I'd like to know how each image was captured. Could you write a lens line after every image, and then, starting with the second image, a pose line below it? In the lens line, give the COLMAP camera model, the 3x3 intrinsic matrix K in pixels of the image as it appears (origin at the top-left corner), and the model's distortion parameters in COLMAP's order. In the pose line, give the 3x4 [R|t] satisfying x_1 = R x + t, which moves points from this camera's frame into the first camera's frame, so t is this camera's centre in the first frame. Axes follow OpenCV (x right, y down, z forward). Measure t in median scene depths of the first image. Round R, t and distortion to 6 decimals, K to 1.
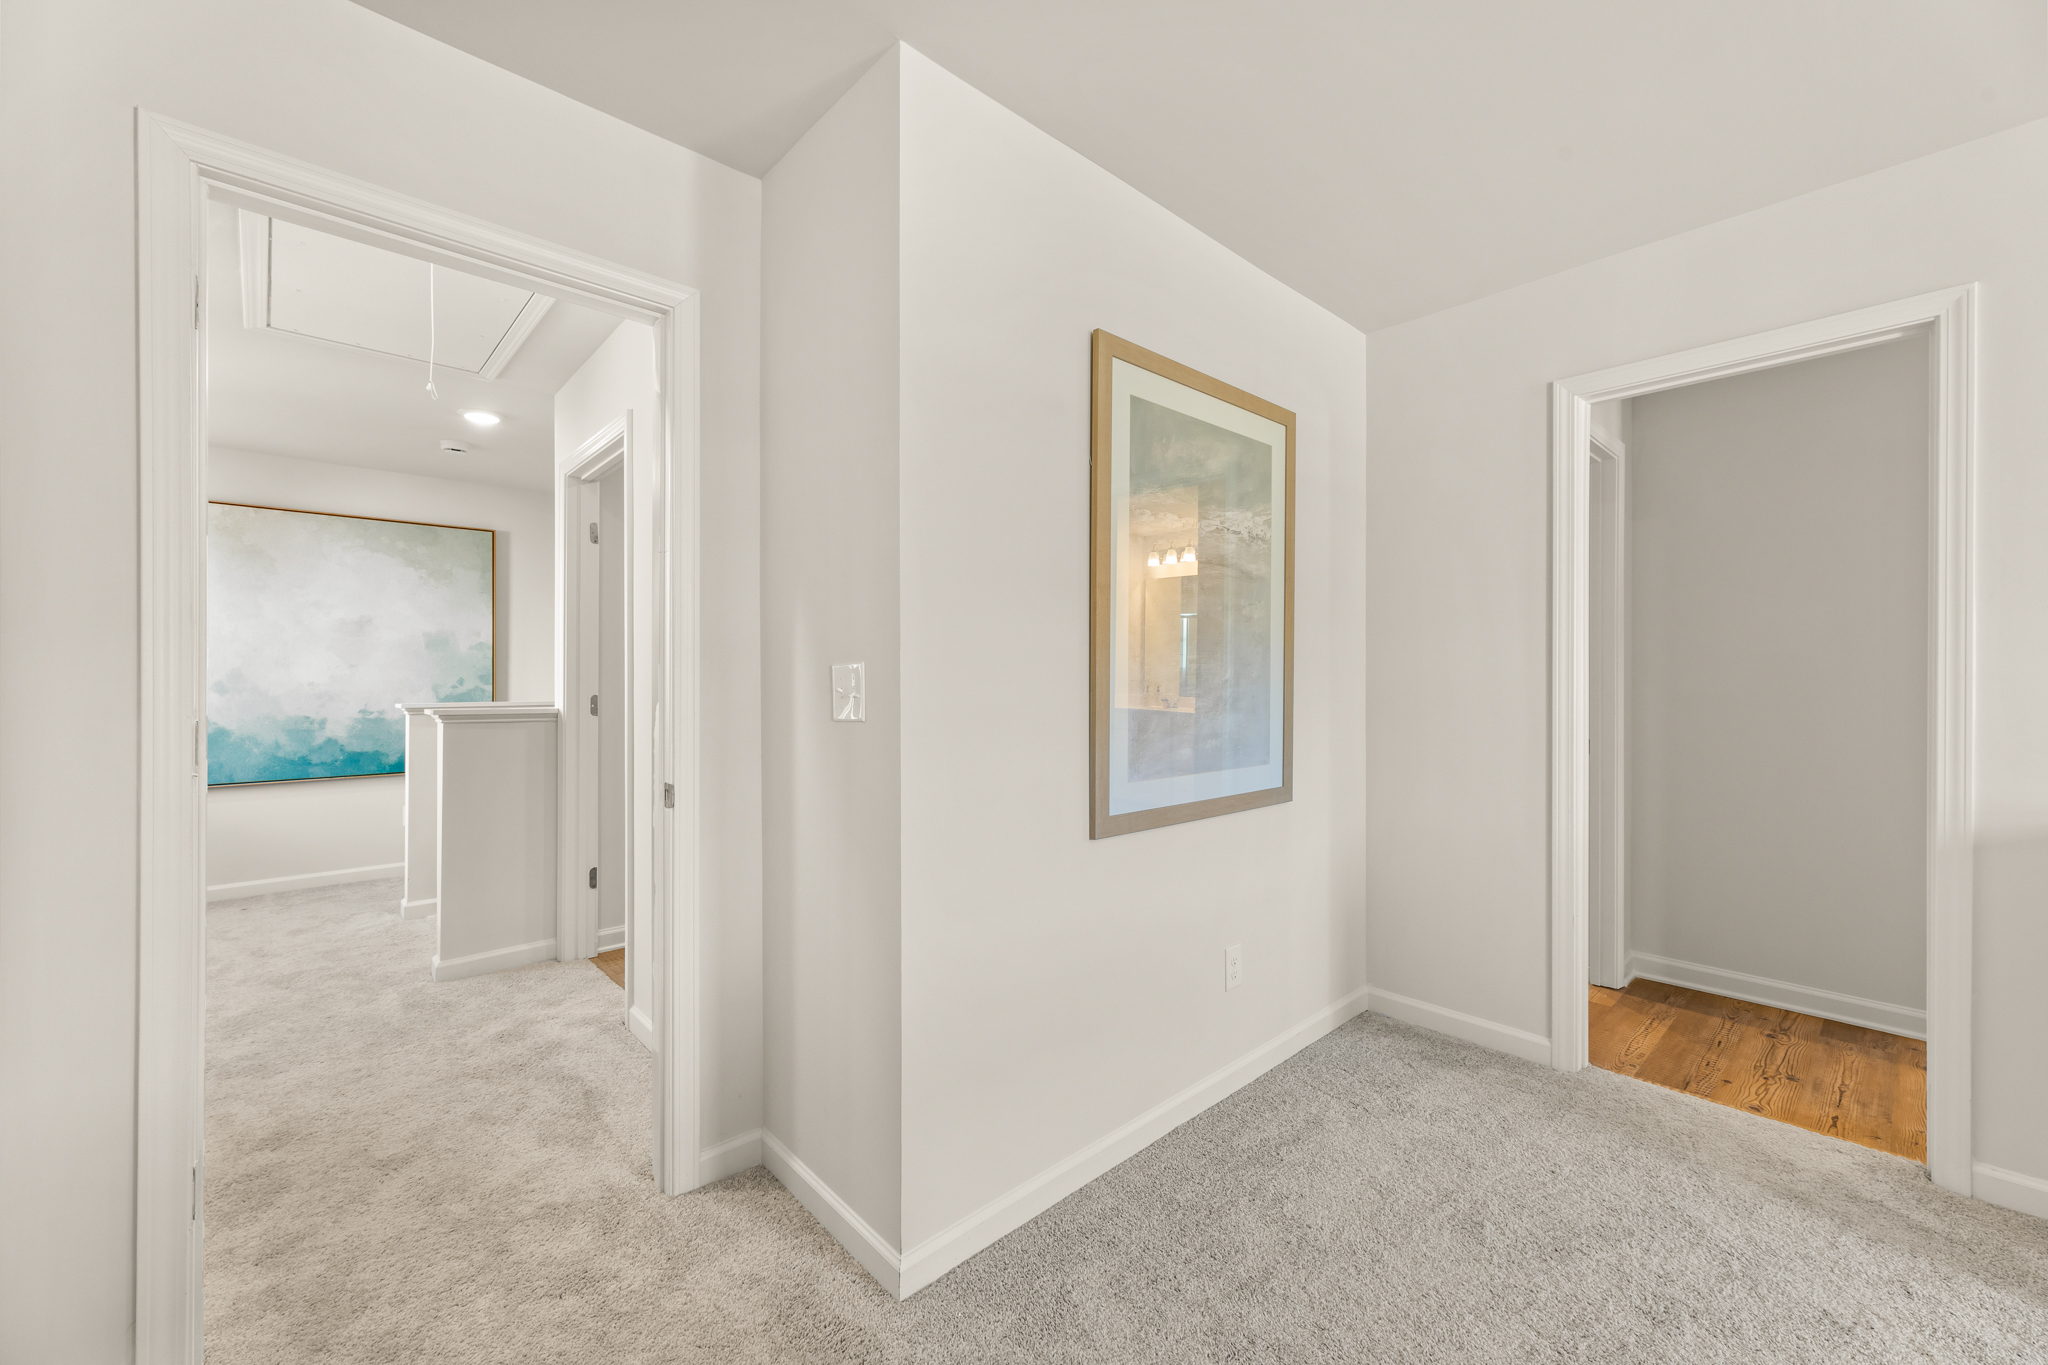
lens RADIAL K [[807.5, 0, 1024.0], [0, 807.5, 682.5], [0, 0, 1]] dist [0.000044, -0.000035]
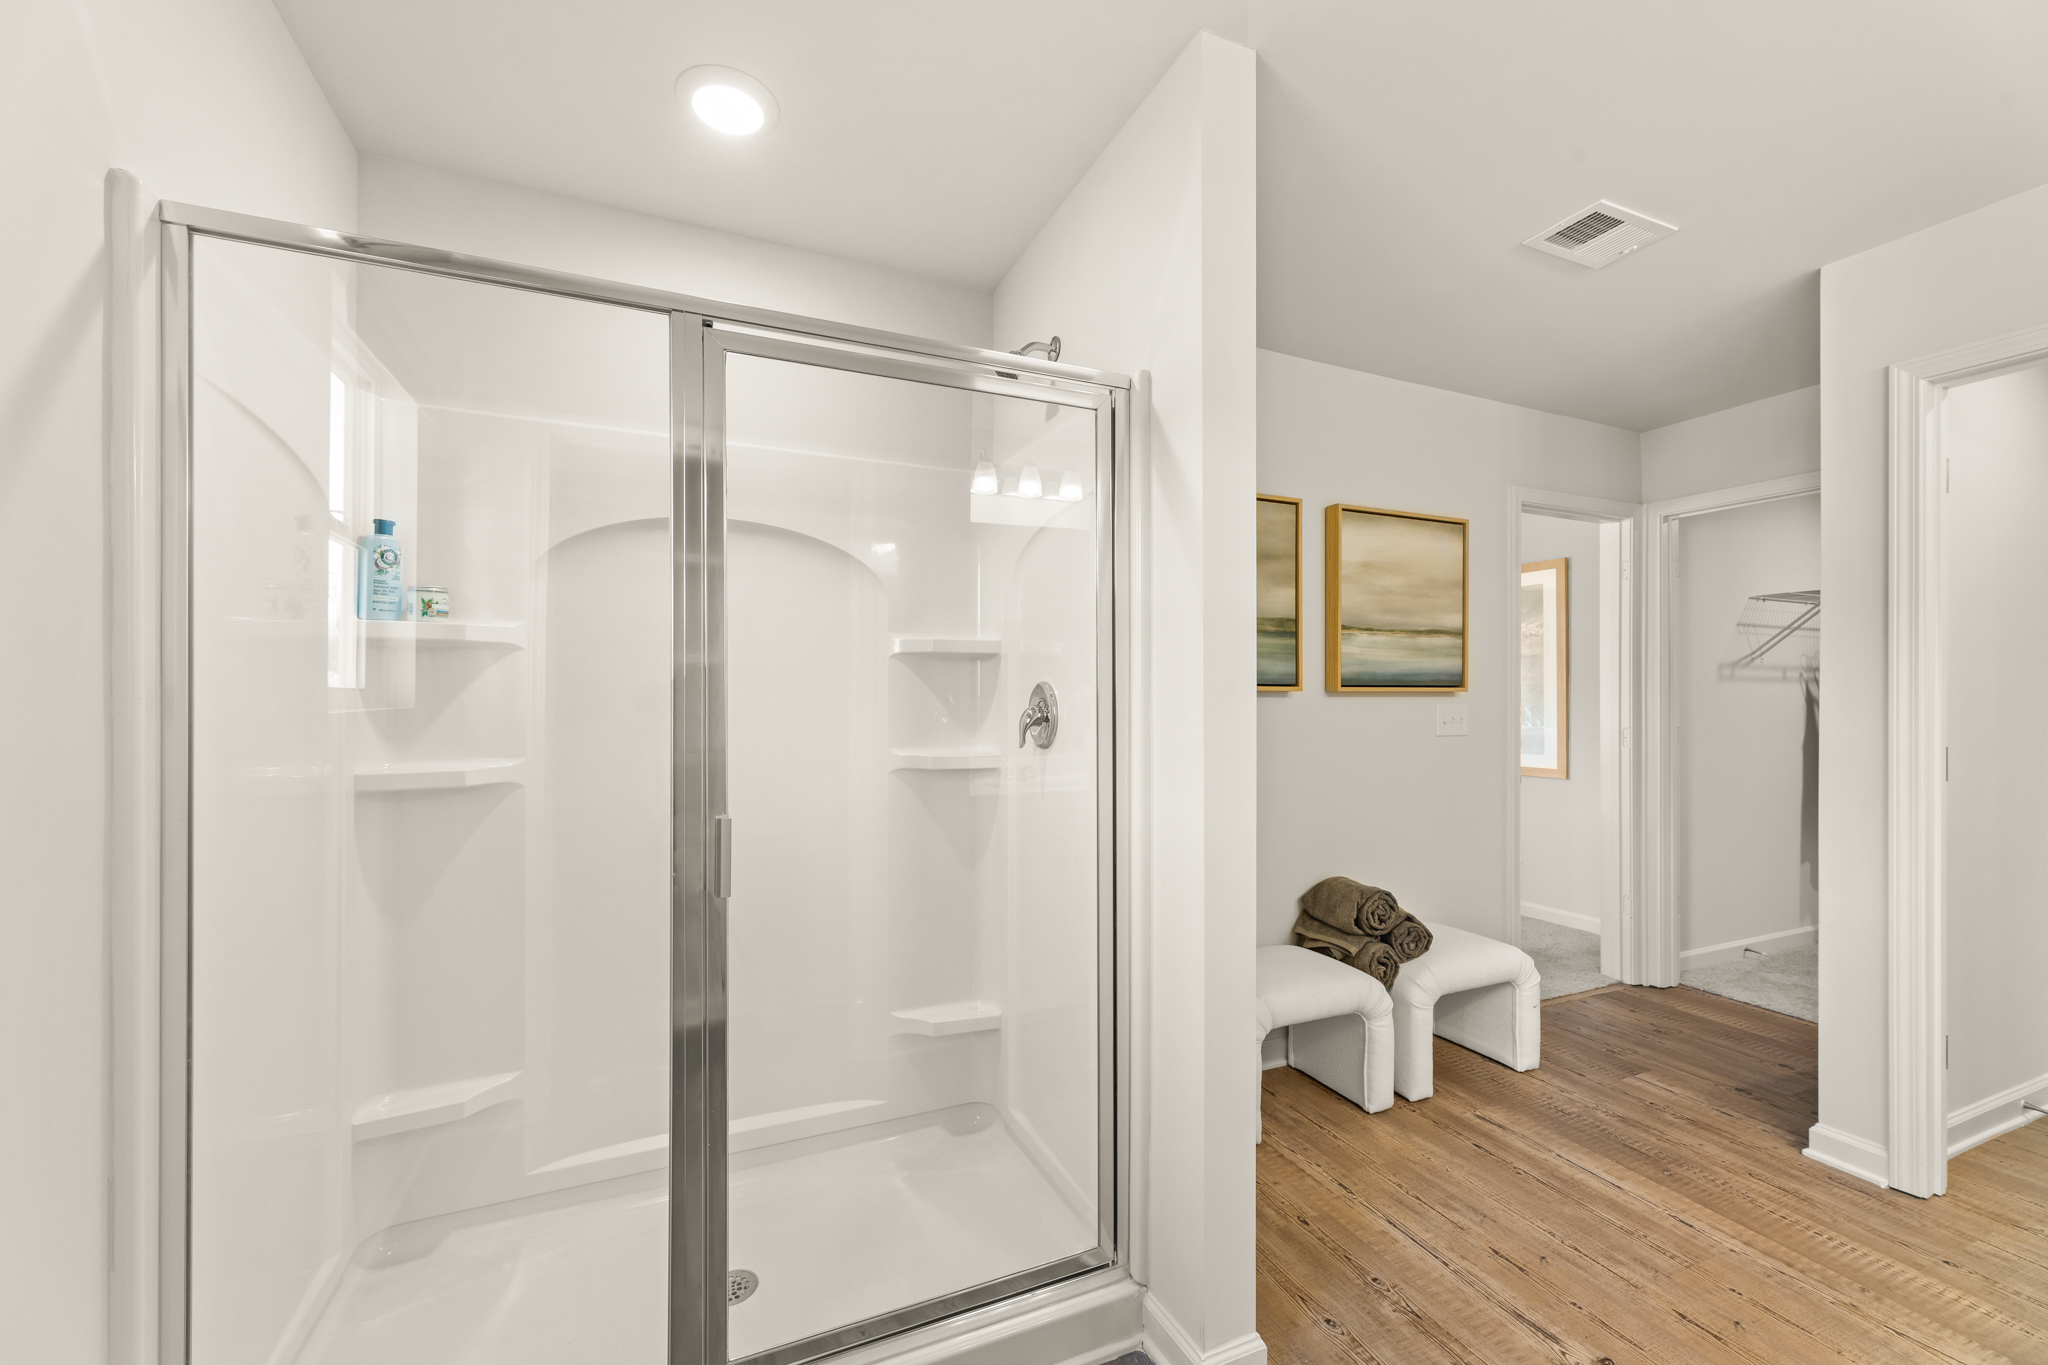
lens RADIAL K [[844.2, 0, 1027.6], [0, 844.2, 704.4], [0, 0, 1]] dist [-0.097773, 0.000042]
pose [[-0.326930, -0.002569, -0.945045, 2.209650], [-0.002886, 0.999994, -0.001720, -0.006123], [0.945044, 0.002165, -0.326935, 0.435958]]
